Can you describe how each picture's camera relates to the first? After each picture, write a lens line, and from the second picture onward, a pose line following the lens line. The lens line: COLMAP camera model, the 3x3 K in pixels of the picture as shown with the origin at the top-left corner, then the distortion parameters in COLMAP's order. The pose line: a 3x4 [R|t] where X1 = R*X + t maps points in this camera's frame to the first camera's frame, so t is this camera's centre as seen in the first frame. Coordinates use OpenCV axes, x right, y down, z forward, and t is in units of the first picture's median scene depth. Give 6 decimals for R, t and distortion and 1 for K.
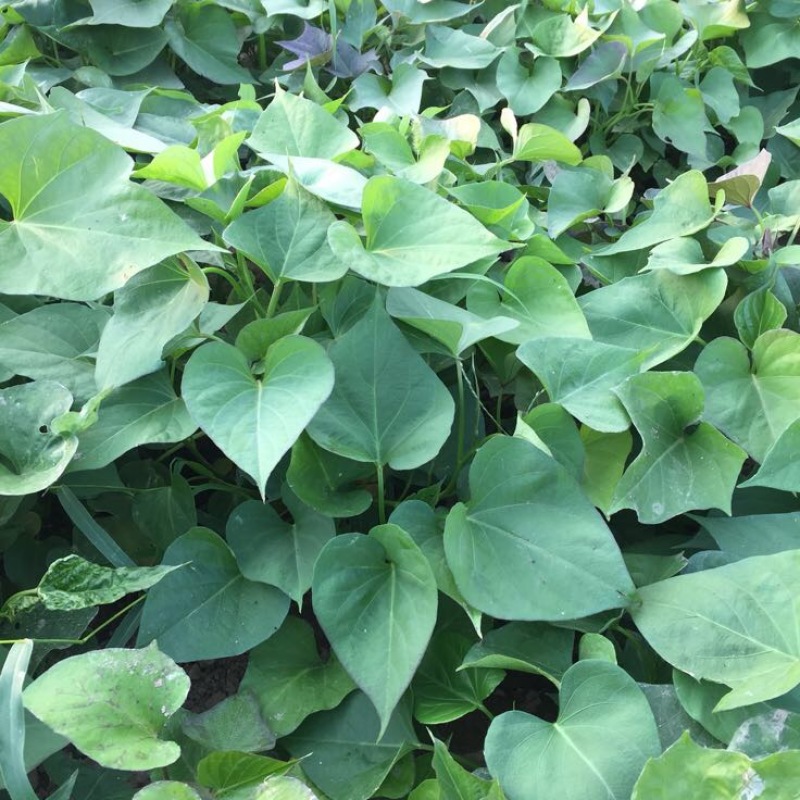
lens RADIAL K [[902.0, 0, 410.7], [0, 902.0, 401.5], [0, 0, 1]] dist [0.074810, -0.100712]
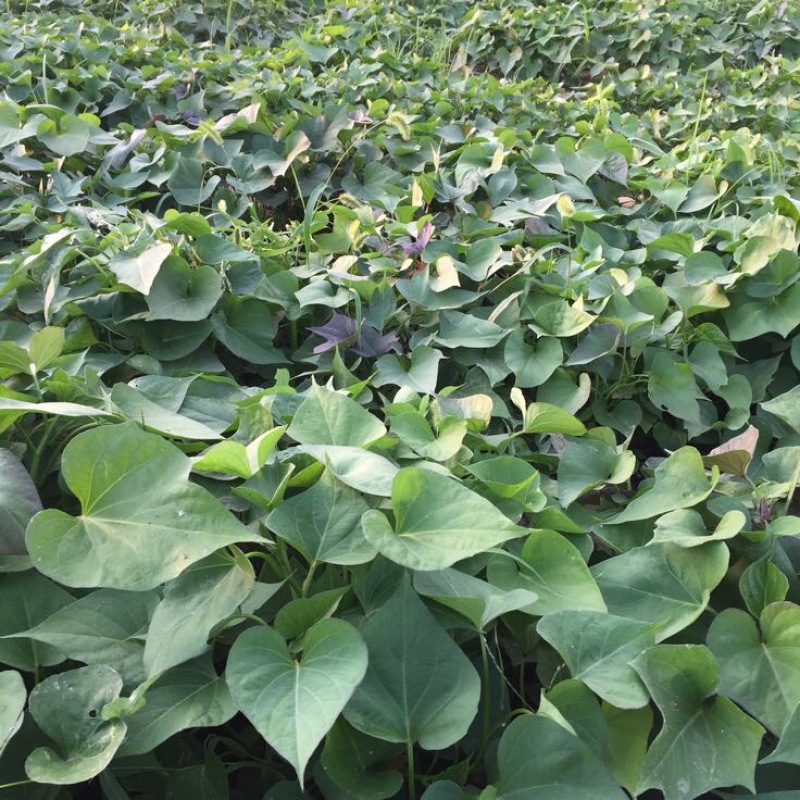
lens RADIAL K [[902.0, 0, 410.7], [0, 902.0, 401.5], [0, 0, 1]] dist [0.074810, -0.100712]
pose [[0.999829, -0.014747, -0.011195, -0.014589], [0.011525, 0.968932, -0.247057, -0.047350], [0.014491, 0.246886, 0.968936, -0.097389]]
